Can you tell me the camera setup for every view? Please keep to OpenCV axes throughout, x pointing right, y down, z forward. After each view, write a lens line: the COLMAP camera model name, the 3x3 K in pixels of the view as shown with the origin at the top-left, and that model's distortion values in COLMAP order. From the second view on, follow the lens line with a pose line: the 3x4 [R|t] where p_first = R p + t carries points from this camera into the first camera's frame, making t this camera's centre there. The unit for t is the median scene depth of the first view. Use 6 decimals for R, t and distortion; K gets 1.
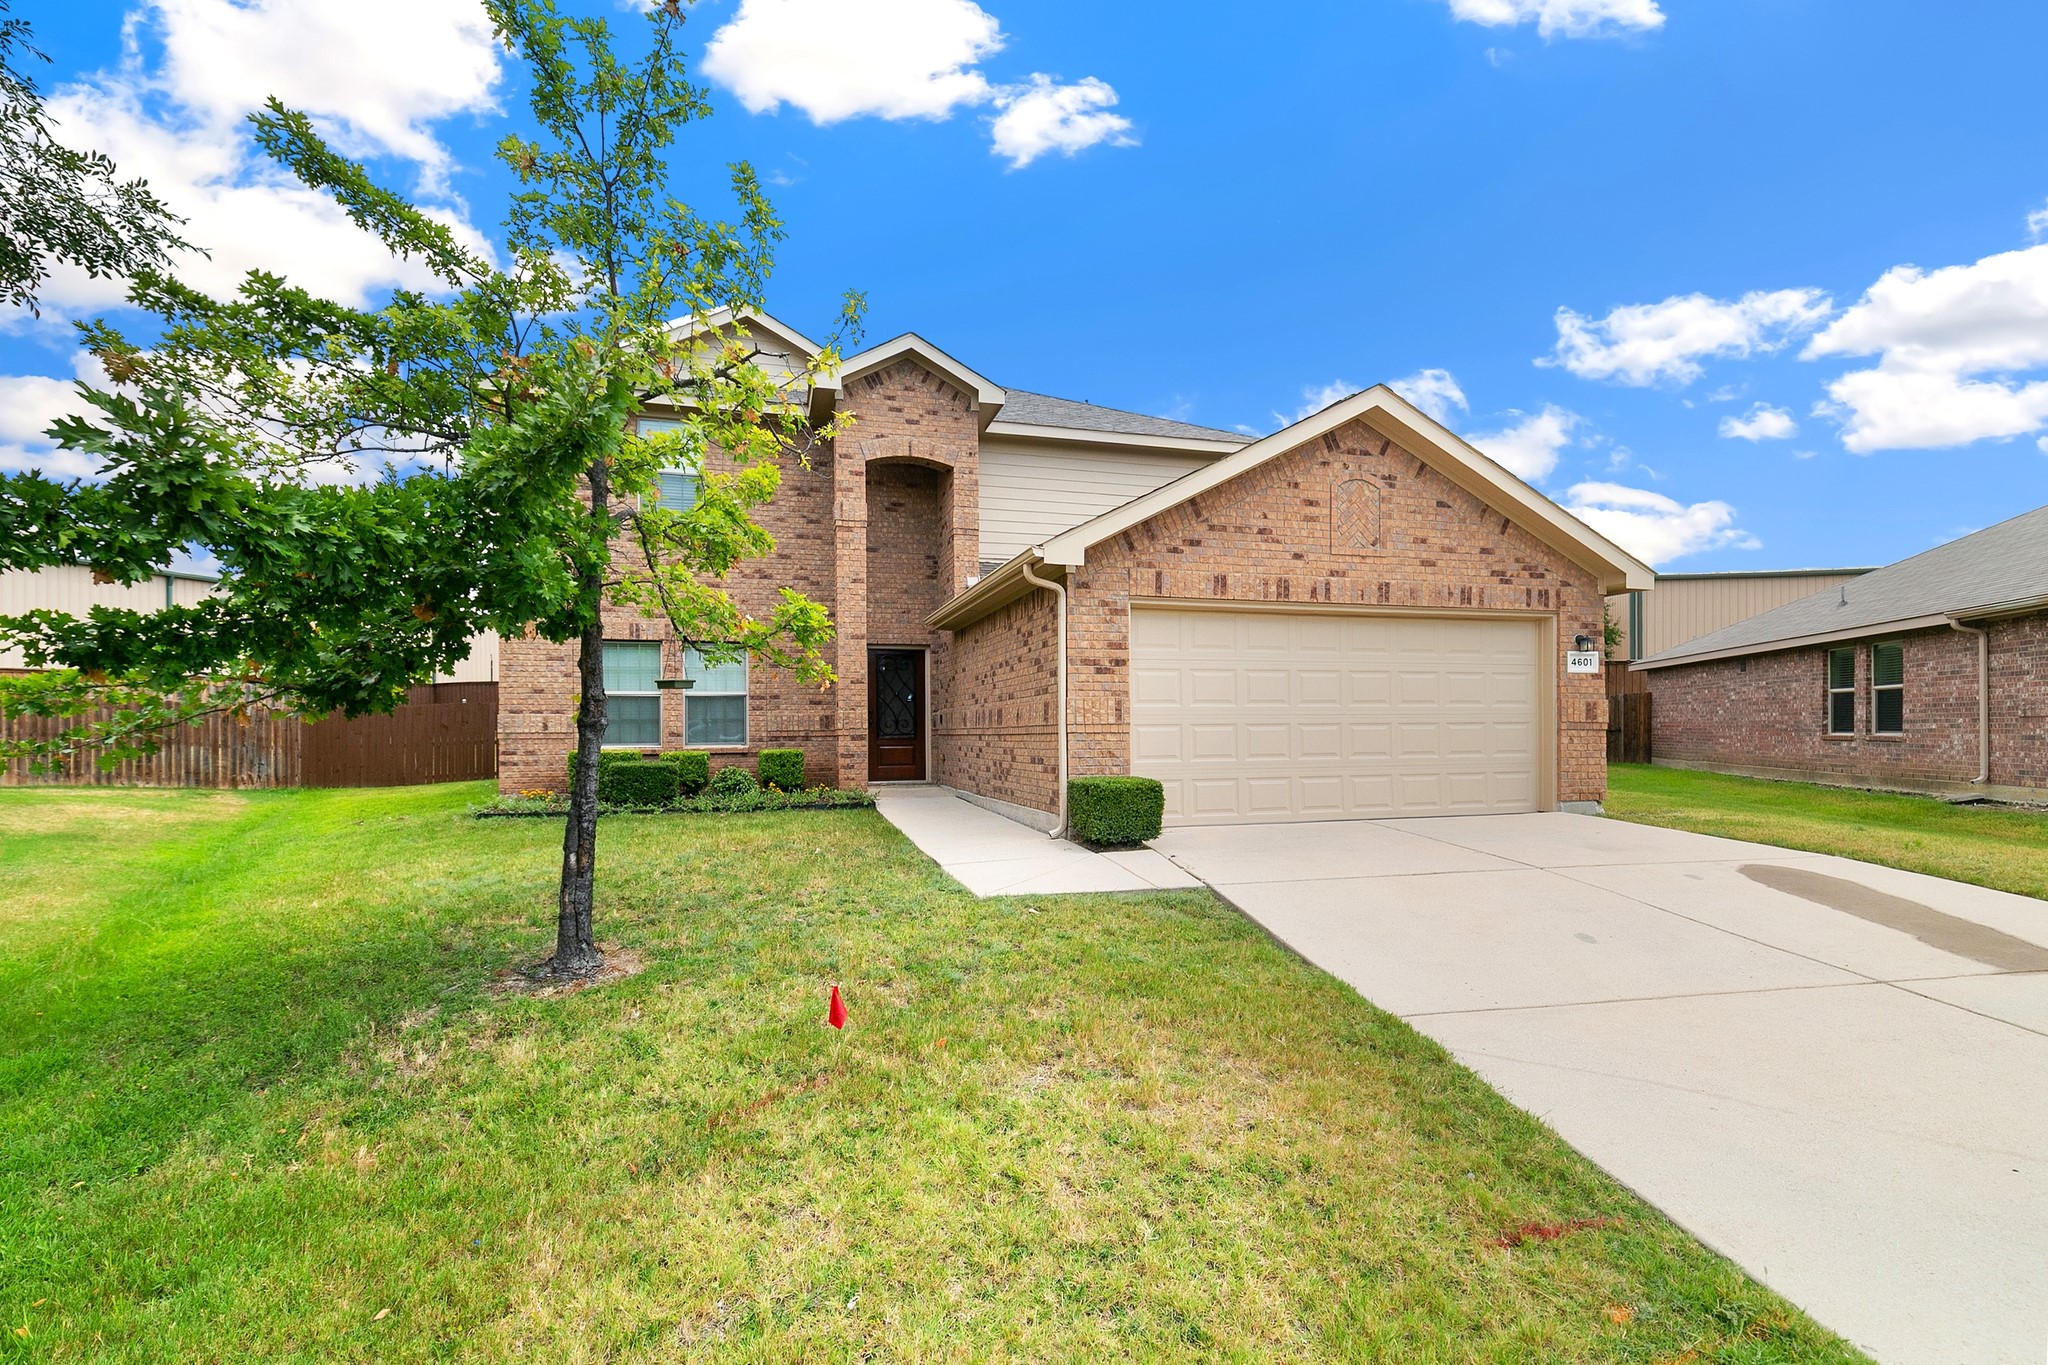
lens RADIAL K [[919.4, 0, 1022.4], [0, 919.4, 694.0], [0, 0, 1]] dist [0.007449, -0.001906]
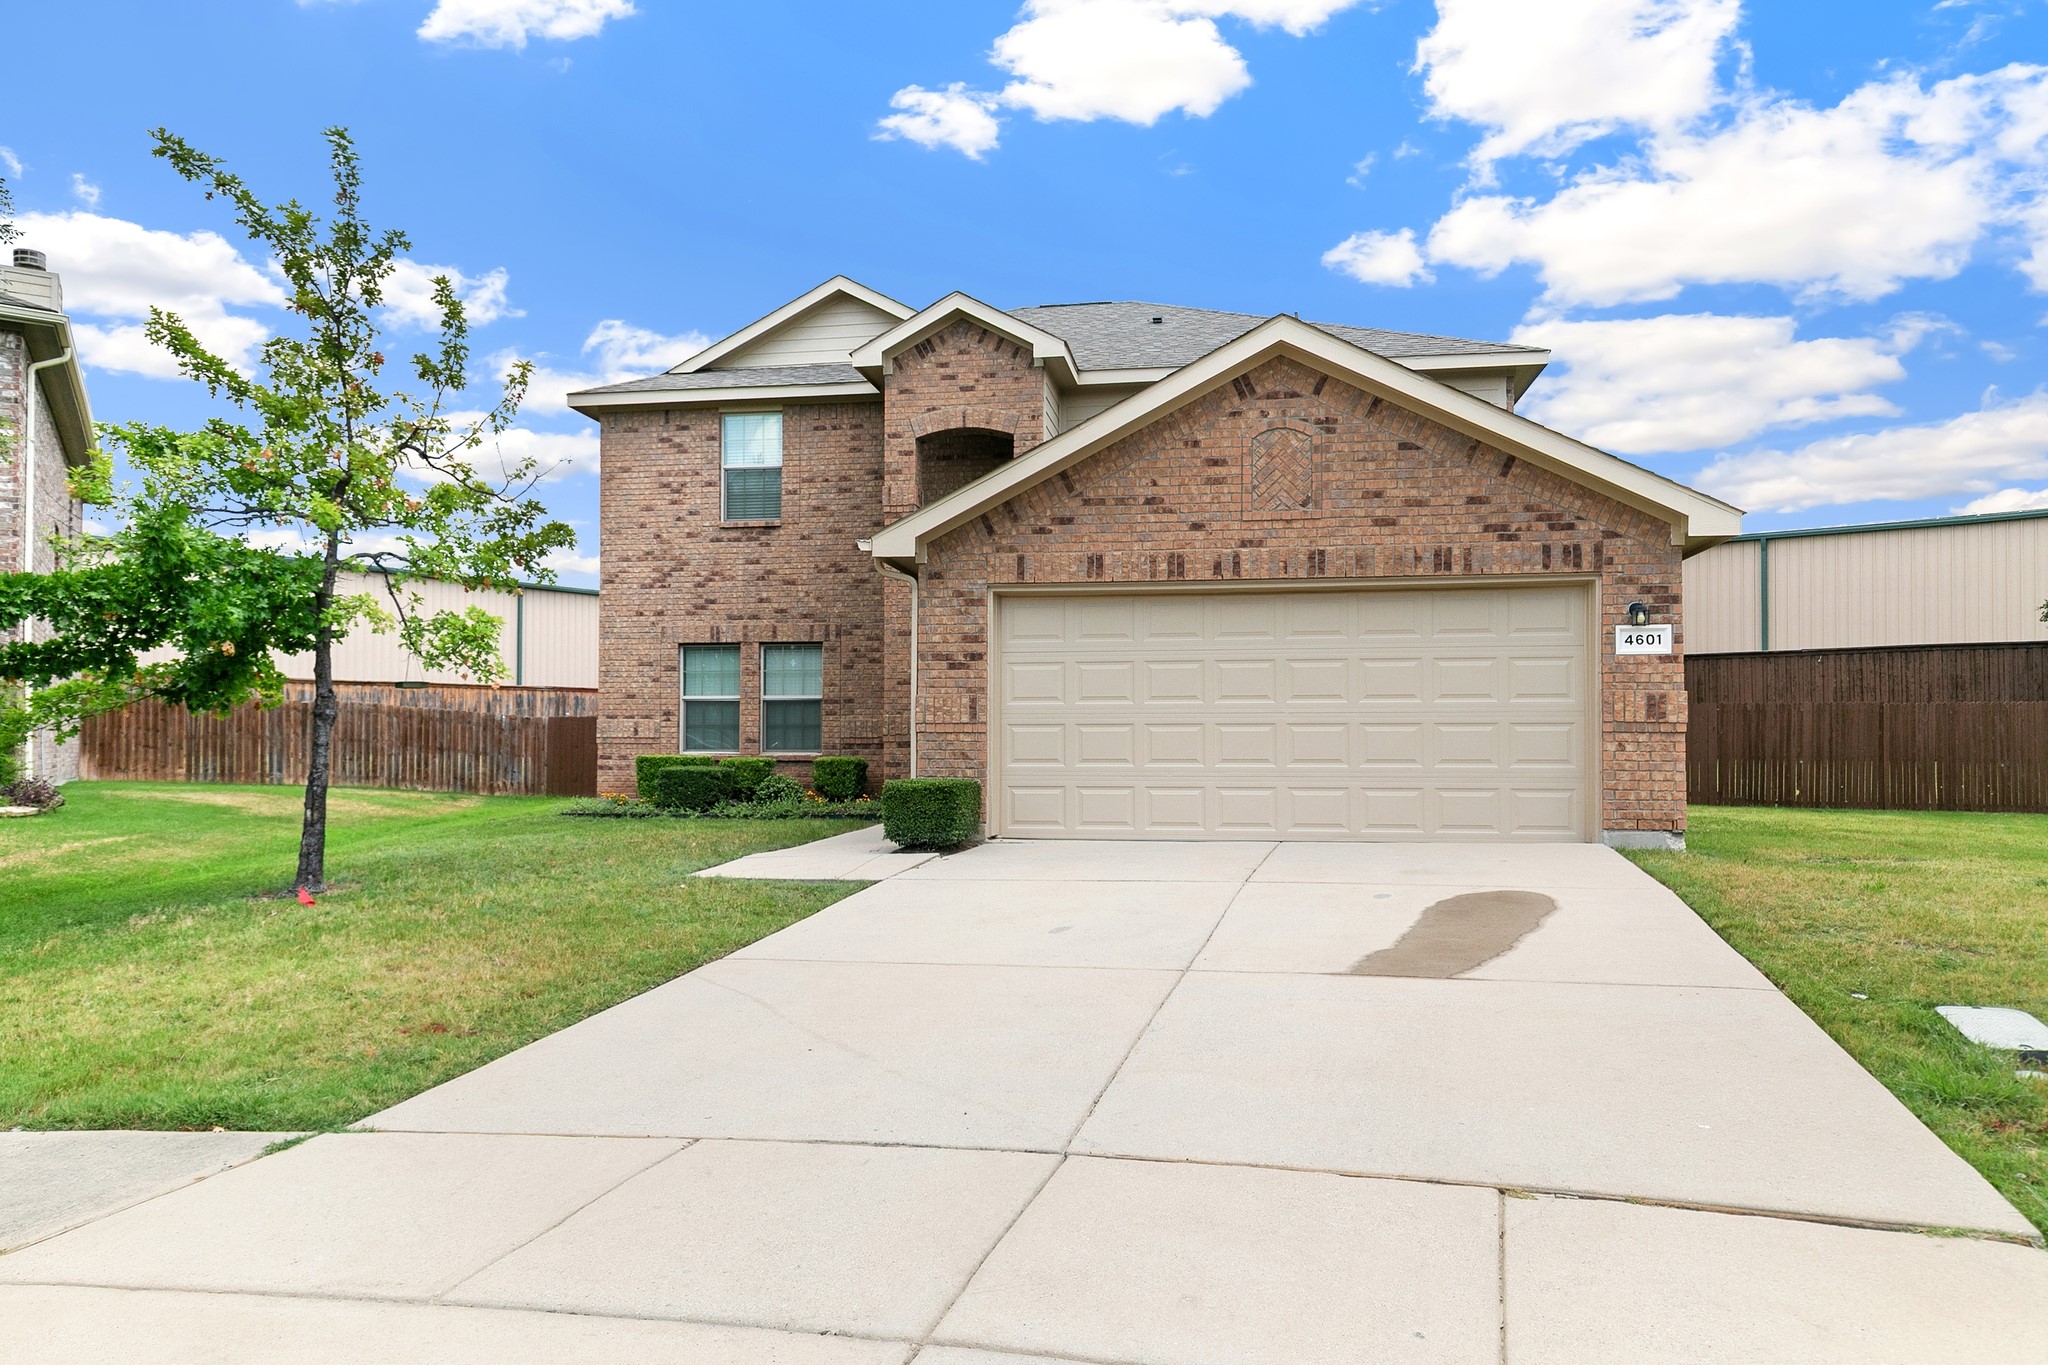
lens RADIAL K [[1303.2, 0, 1026.4], [0, 1303.2, 674.3], [0, 0, 1]] dist [-0.005034, 0.000168]
pose [[0.905298, -0.017935, -0.424398, 0.635845], [0.008829, 0.999687, -0.023414, 0.013303], [0.424685, 0.017450, 0.905173, -0.148789]]
